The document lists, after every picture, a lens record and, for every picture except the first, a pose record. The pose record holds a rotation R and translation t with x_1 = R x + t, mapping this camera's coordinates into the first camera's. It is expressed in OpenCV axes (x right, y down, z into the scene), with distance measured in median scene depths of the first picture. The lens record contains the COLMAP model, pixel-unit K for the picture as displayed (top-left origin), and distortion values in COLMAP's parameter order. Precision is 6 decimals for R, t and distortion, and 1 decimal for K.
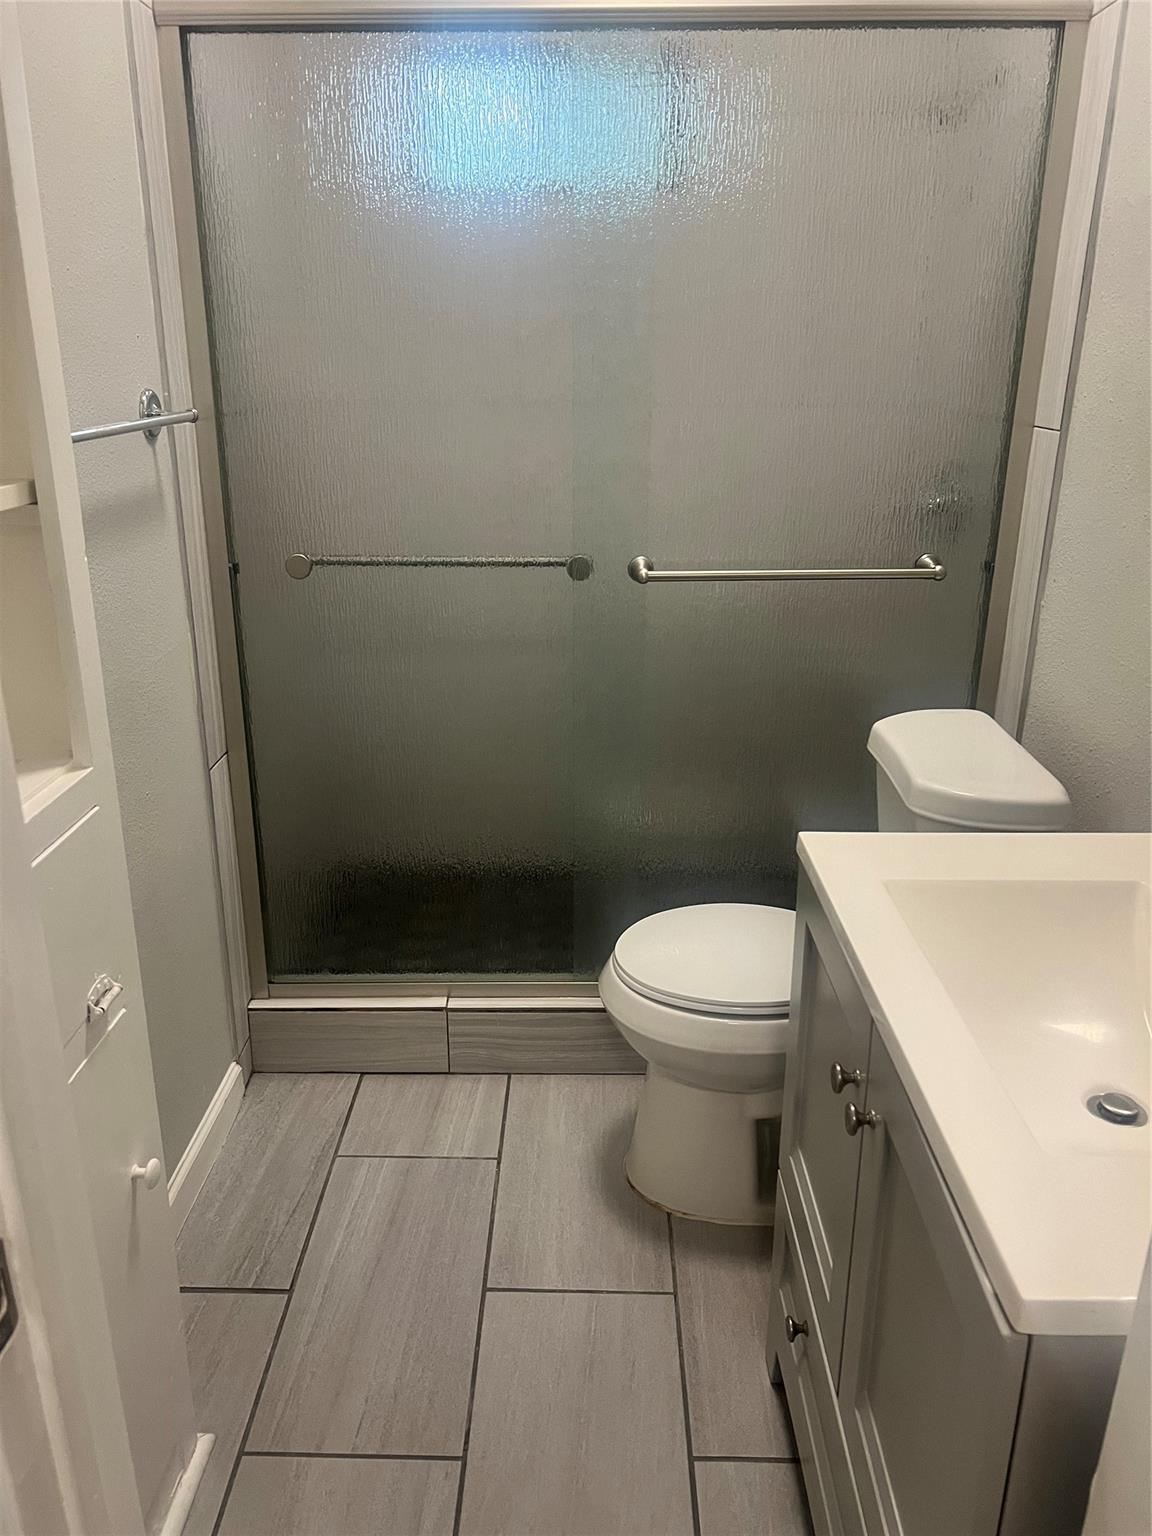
lens RADIAL K [[1168.3, 0, 572.1], [0, 1168.3, 782.2], [0, 0, 1]] dist [0.038645, -0.044357]
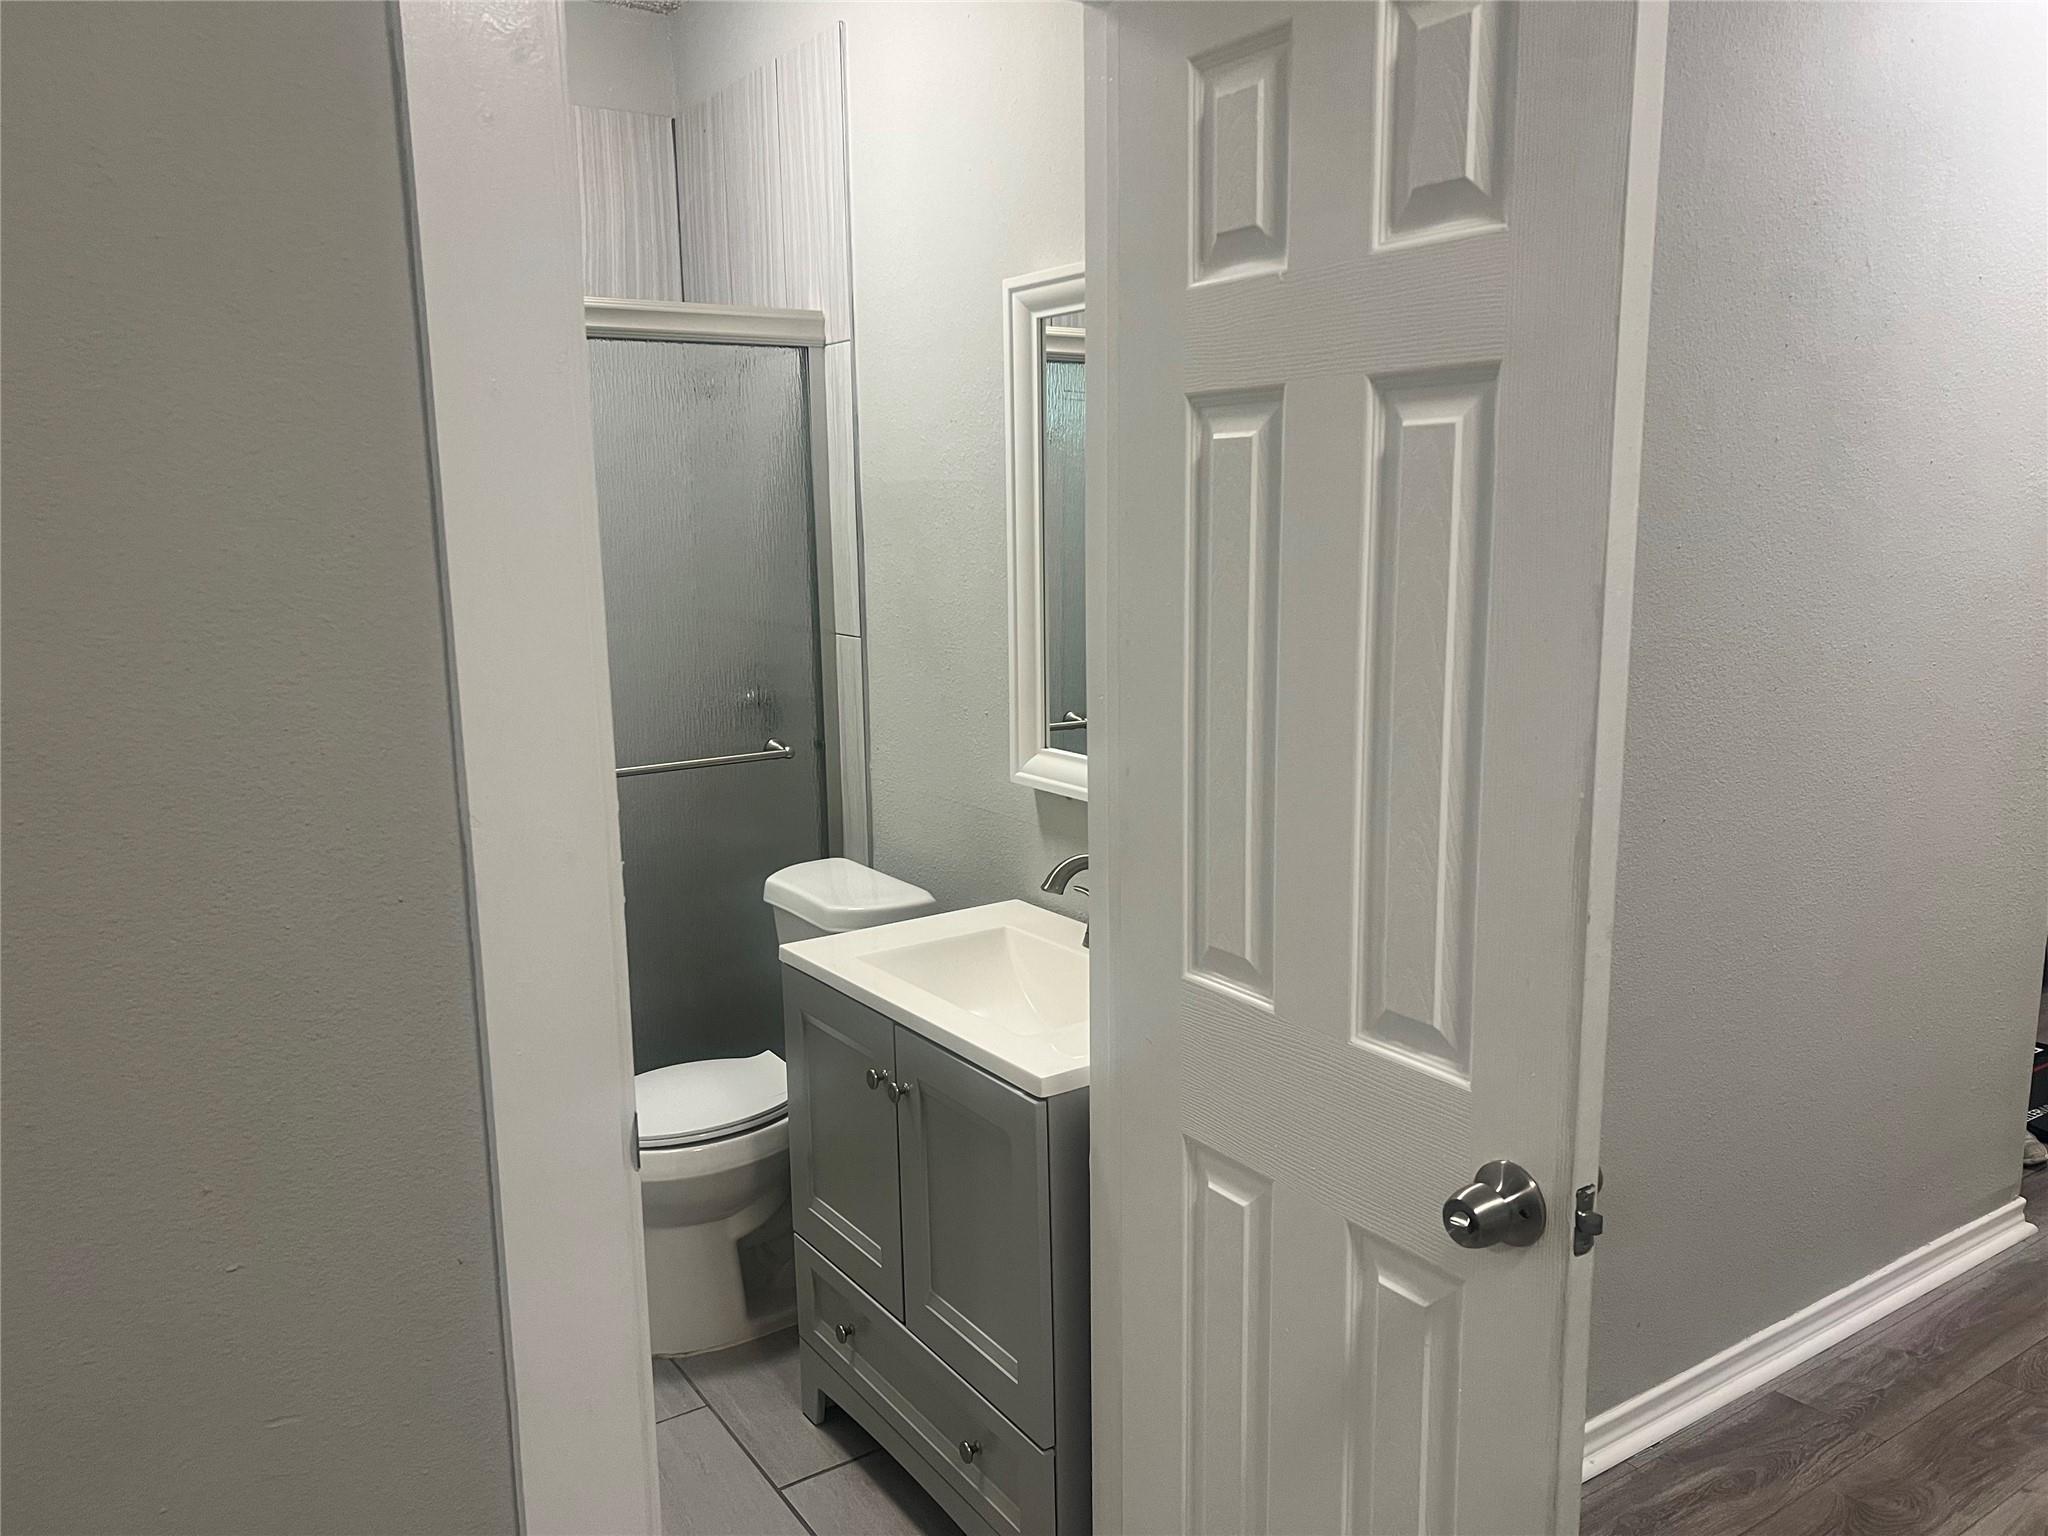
lens RADIAL K [[1576.0, 0, 1070.6], [0, 1576.0, 797.7], [0, 0, 1]] dist [0.153728, -0.442982]
pose [[0.813279, -0.122854, 0.568756, -0.393080], [0.215861, 0.971409, -0.098836, 0.094154], [-0.540352, 0.203154, 0.816546, -0.496820]]
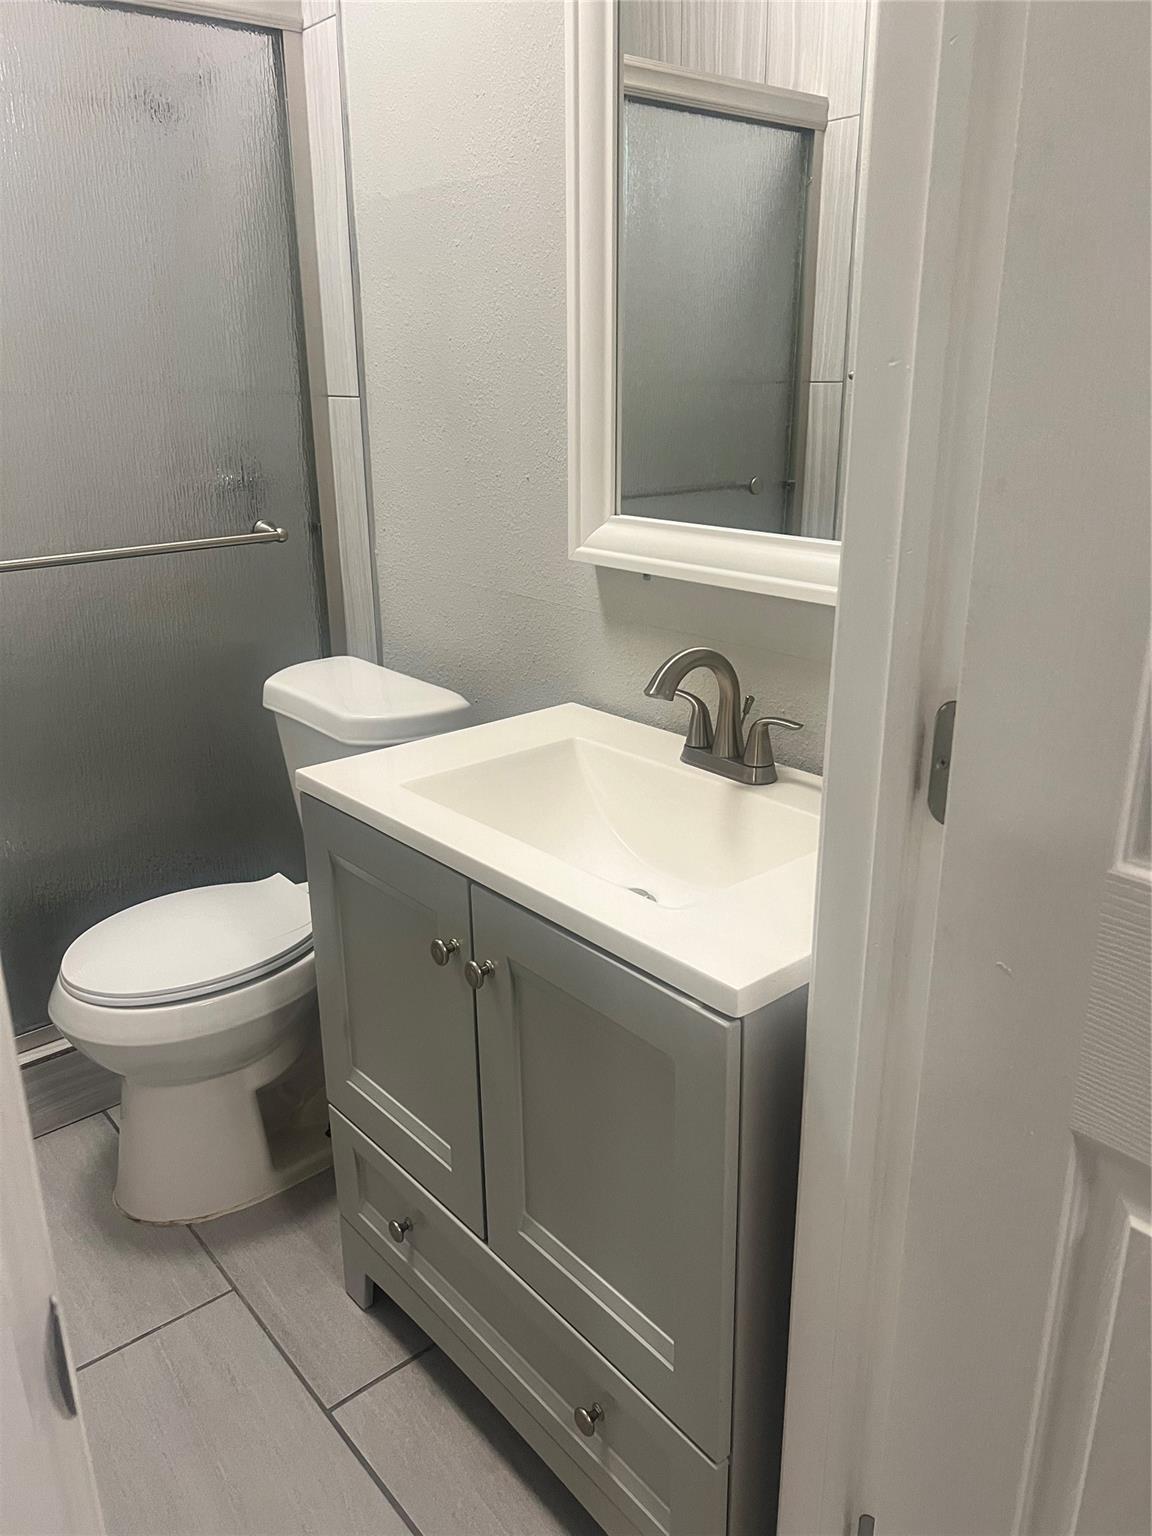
lens RADIAL K [[1173.5, 0, 576.0], [0, 1173.5, 768.0], [0, 0, 1]] dist [0.039645, -0.047857]
pose [[0.756286, -0.222344, 0.615300, -0.189578], [0.238527, 0.969453, 0.057138, 0.029312], [-0.609209, 0.103553, 0.786219, 0.018912]]
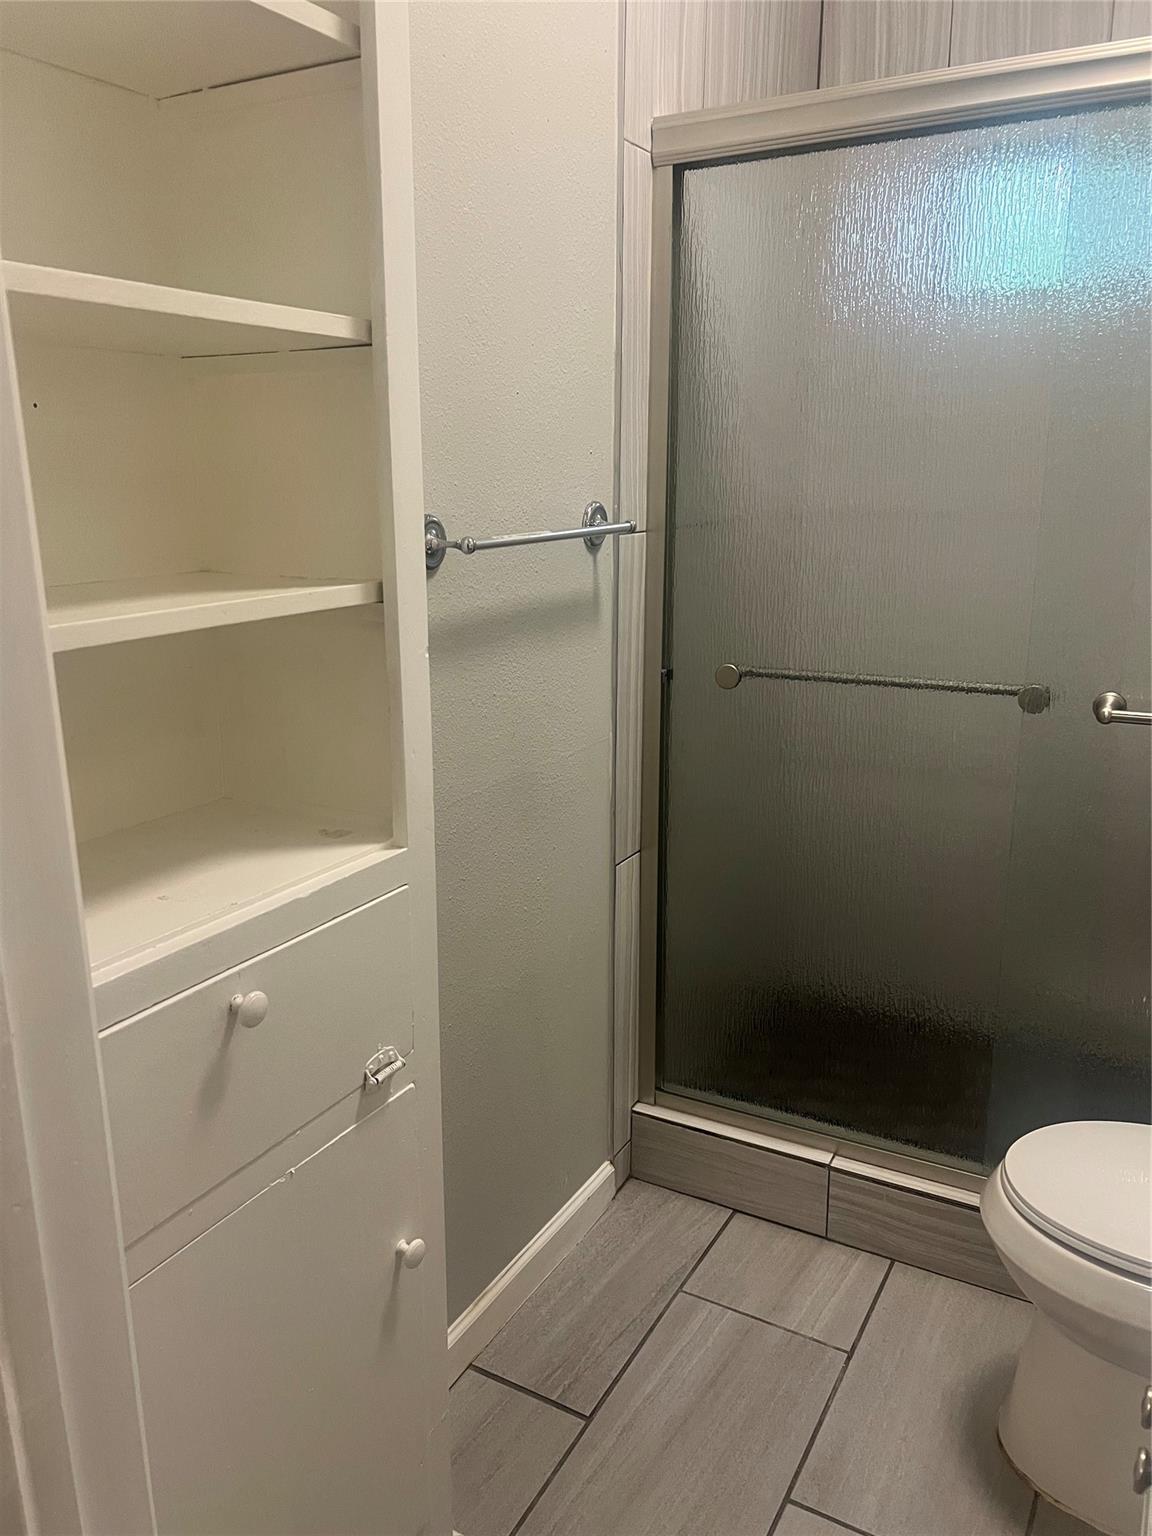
lens RADIAL K [[1176.2, 0, 575.2], [0, 1176.2, 779.4], [0, 0, 1]] dist [0.035675, -0.041514]
pose [[0.876473, 0.114432, -0.467654, 0.131005], [-0.156593, 0.986286, -0.052147, -0.026023], [0.455273, 0.118937, 0.882372, 0.077963]]
